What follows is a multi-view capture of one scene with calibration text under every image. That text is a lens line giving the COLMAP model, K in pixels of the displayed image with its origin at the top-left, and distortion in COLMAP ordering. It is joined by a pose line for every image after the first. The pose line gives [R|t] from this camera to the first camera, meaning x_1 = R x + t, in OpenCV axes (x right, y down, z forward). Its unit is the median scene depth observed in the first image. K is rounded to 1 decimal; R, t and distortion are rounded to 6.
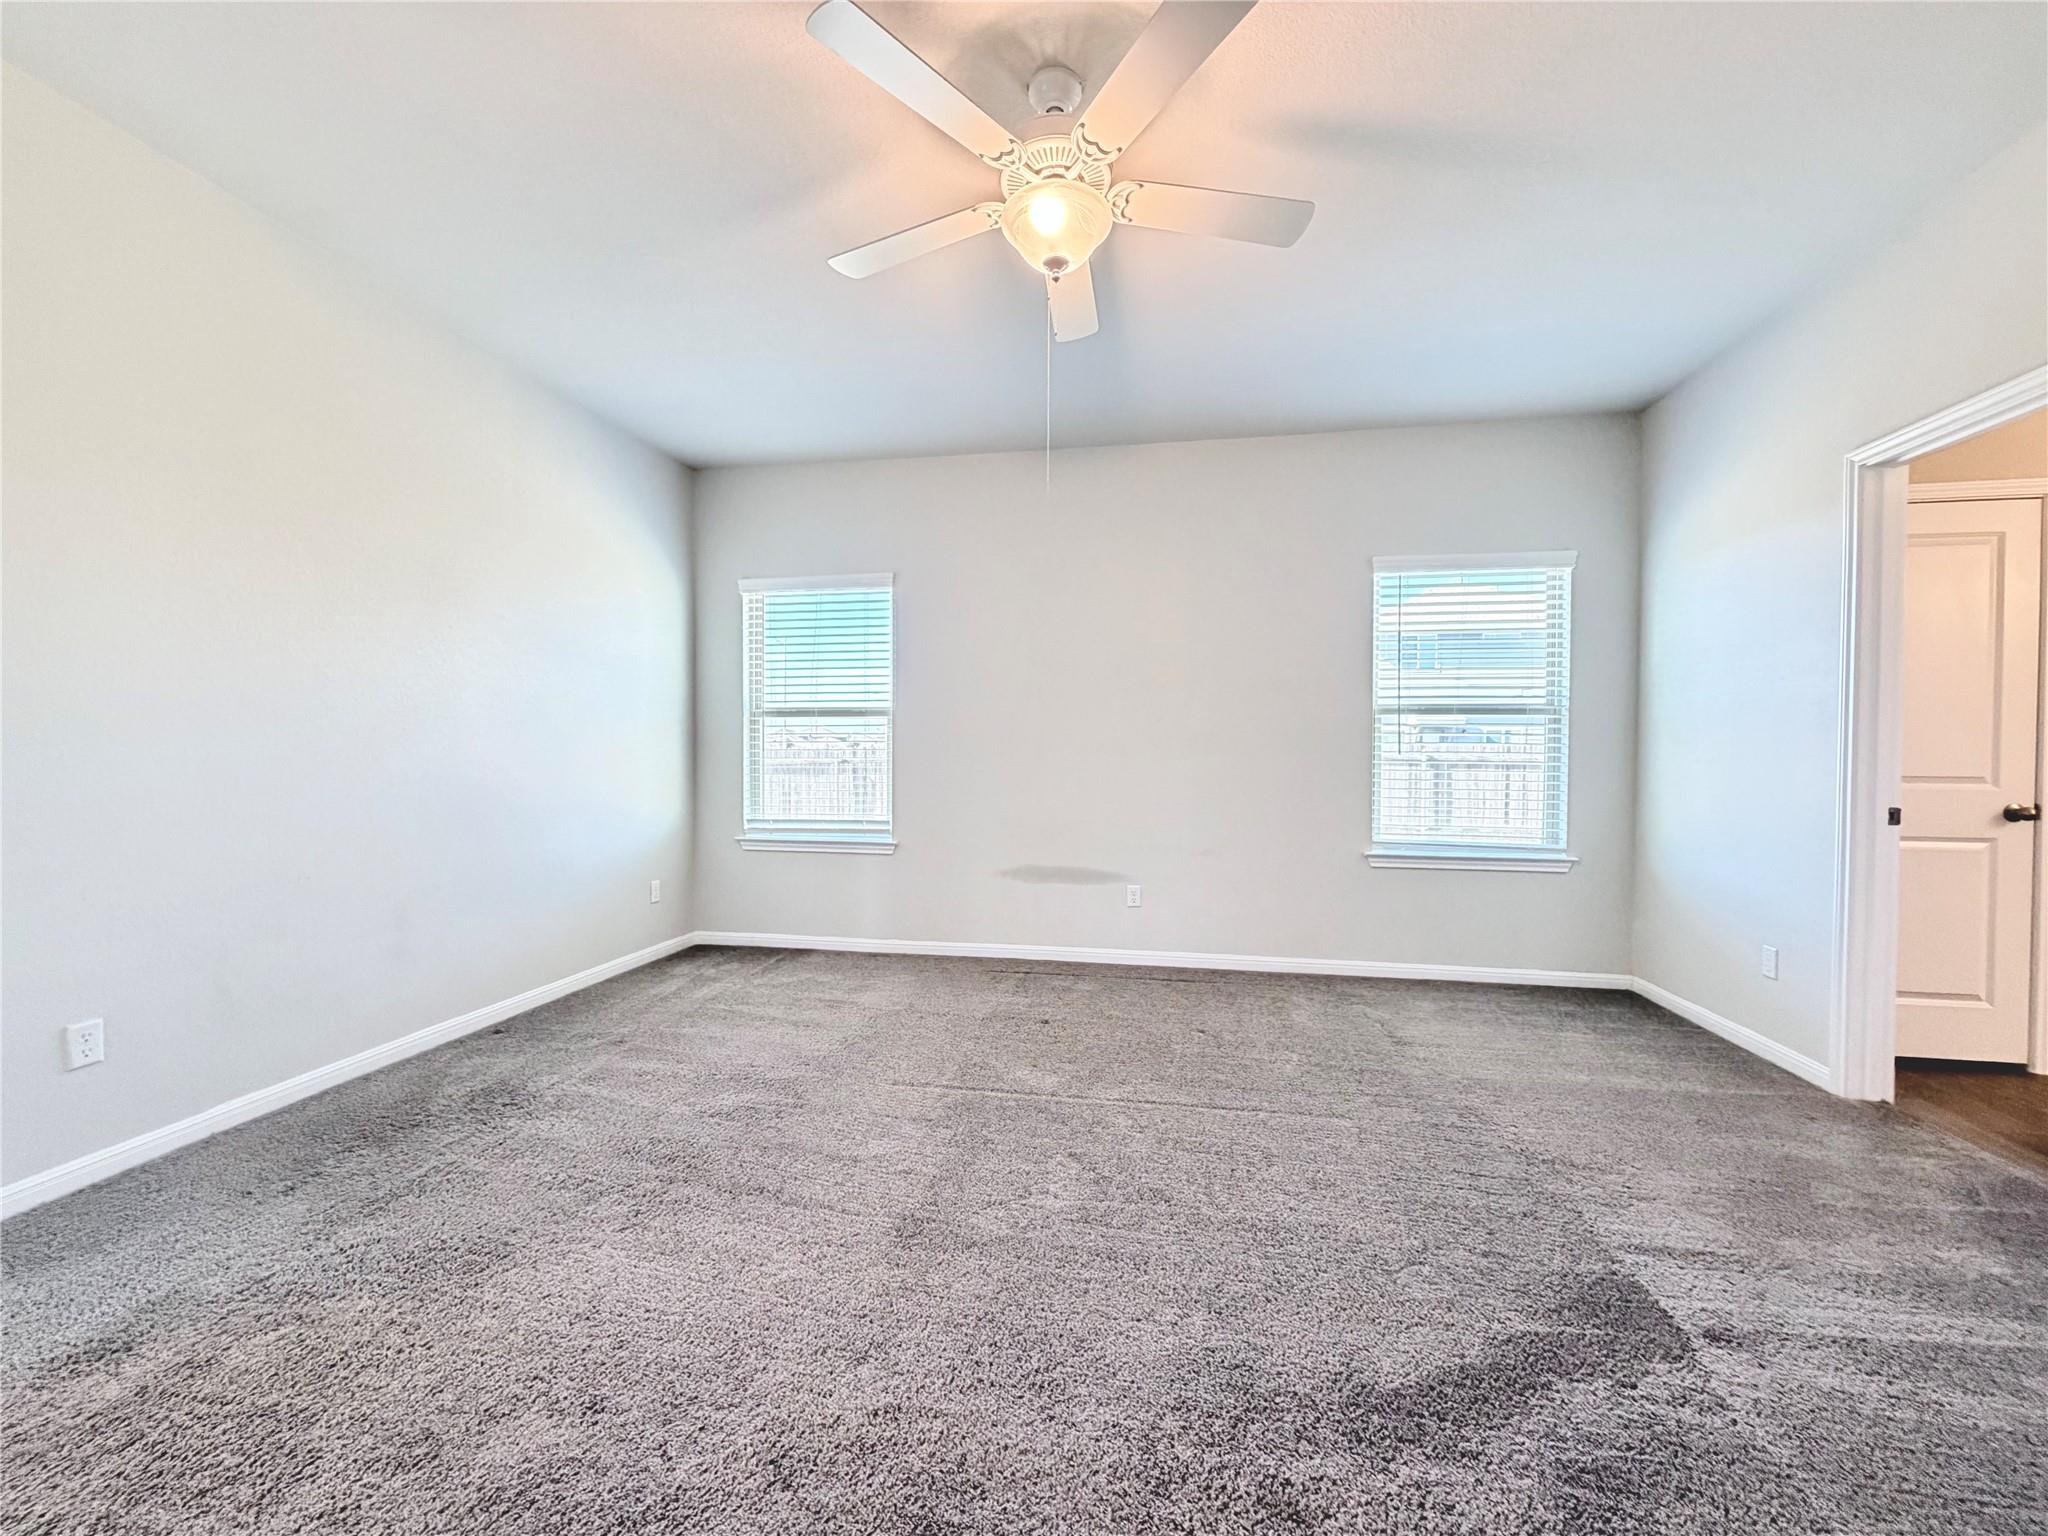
lens RADIAL K [[825.4, 0, 1023.7], [0, 825.4, 765.2], [0, 0, 1]] dist [-0.003164, 0.000040]
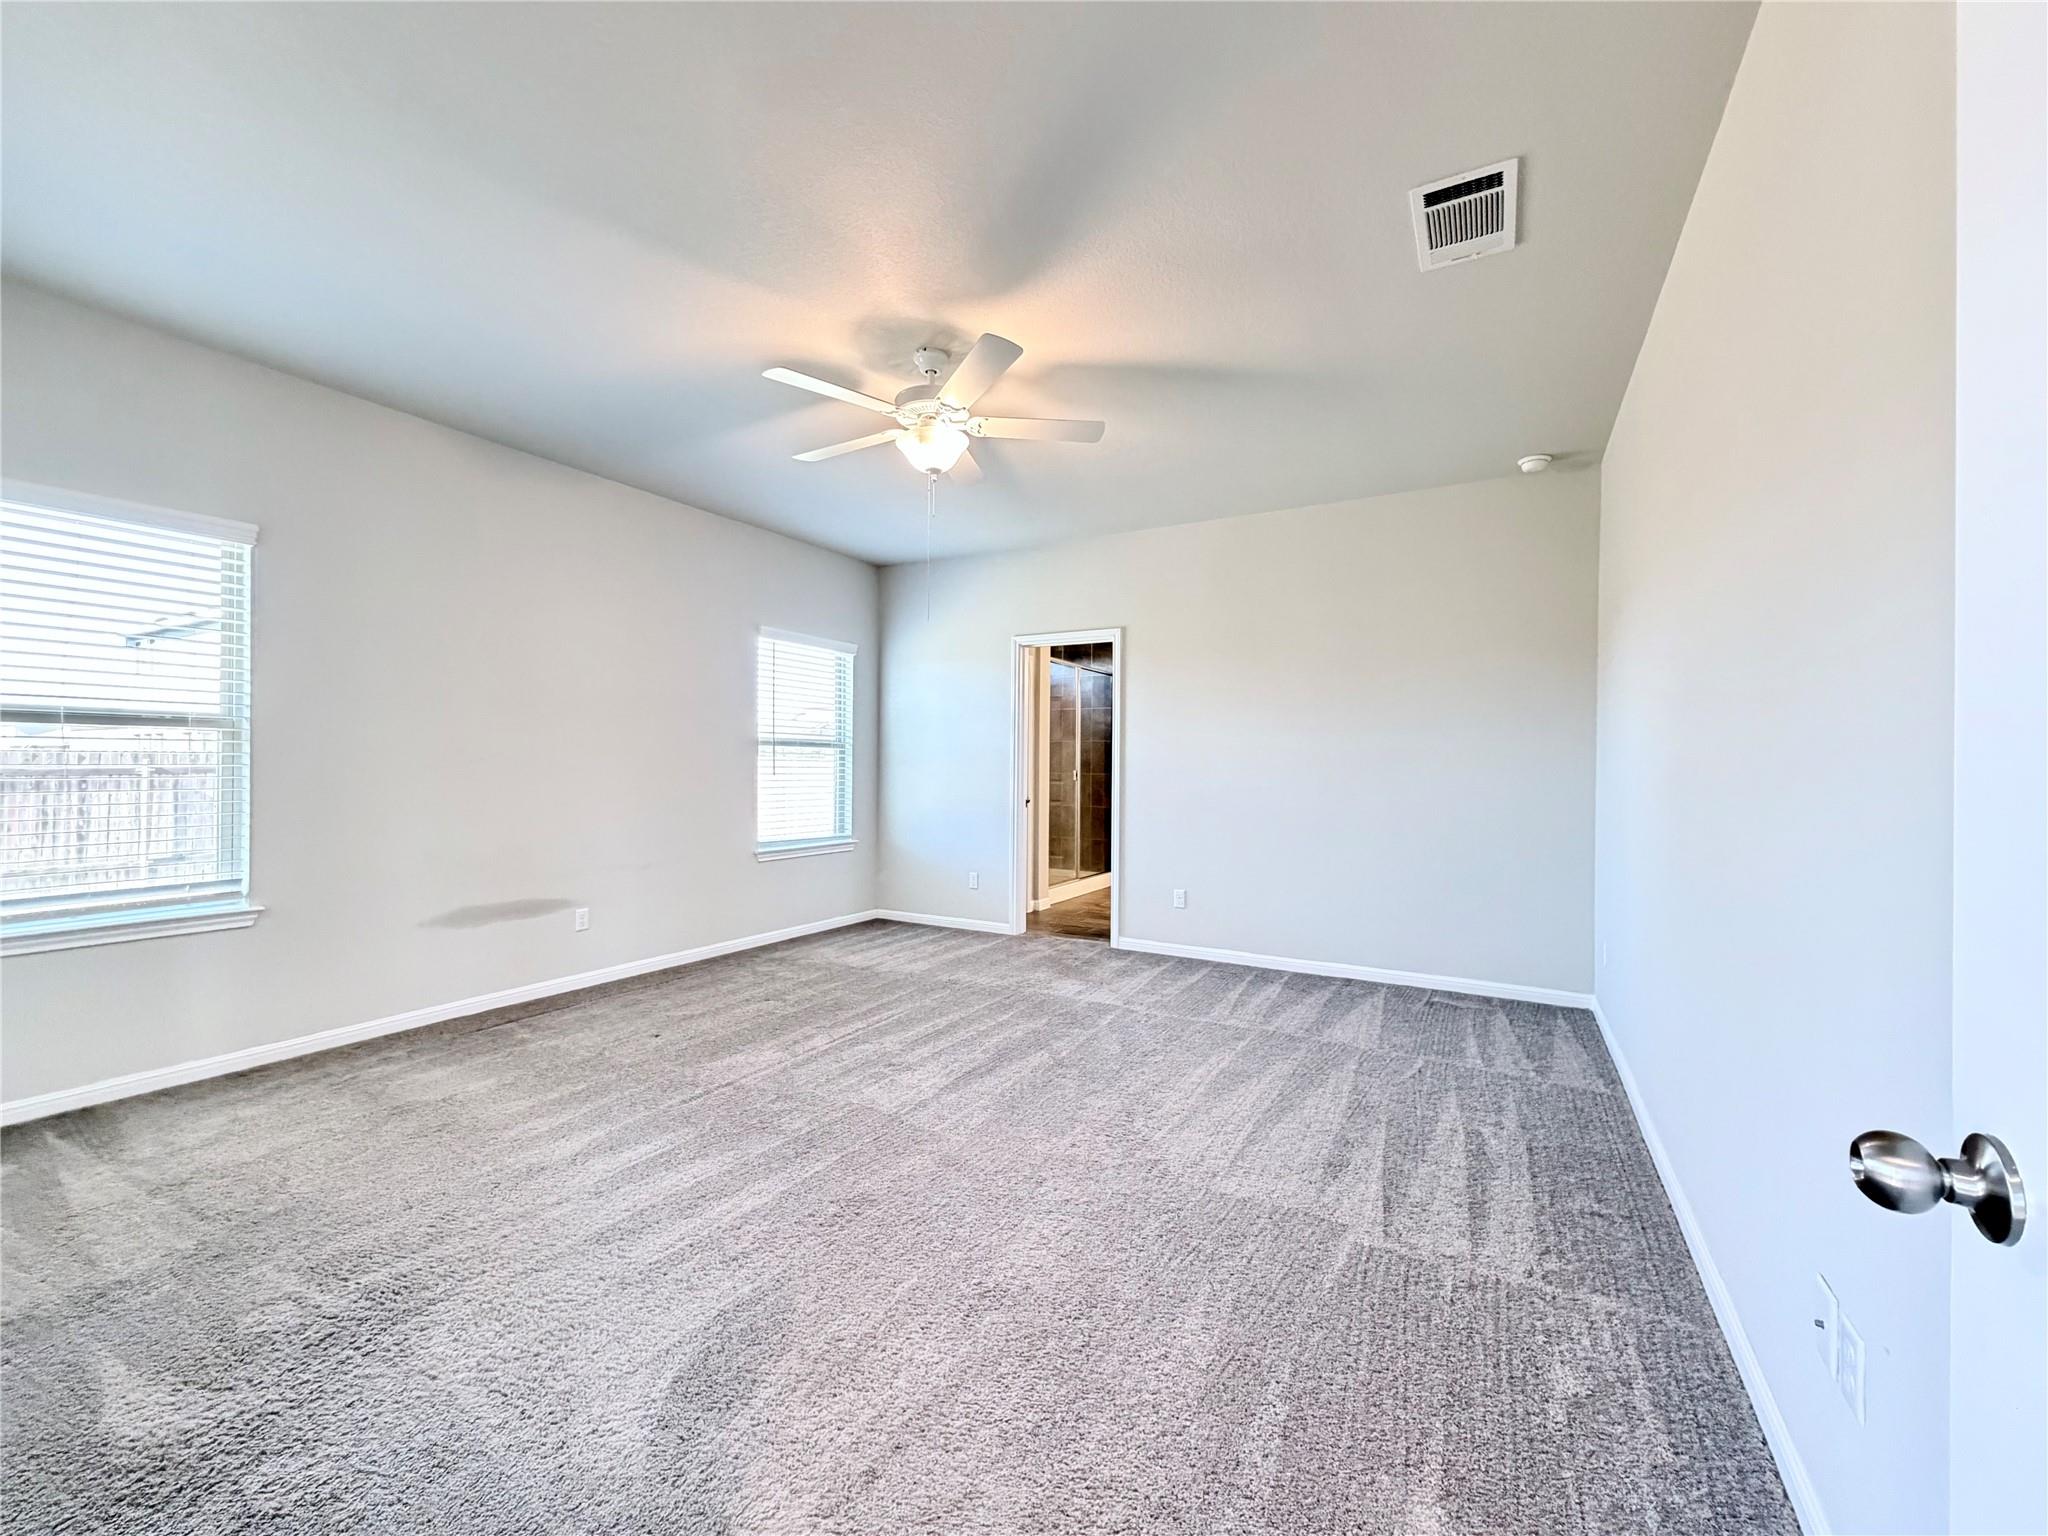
lens RADIAL K [[825.4, 0, 1028.2], [0, 825.4, 763.7], [0, 0, 1]] dist [-0.003164, 0.000040]
pose [[0.331019, 0.001287, 0.943623, -0.673400], [0.010315, 0.999934, -0.004983, -0.021414], [-0.943568, 0.011383, 0.330984, 0.163004]]
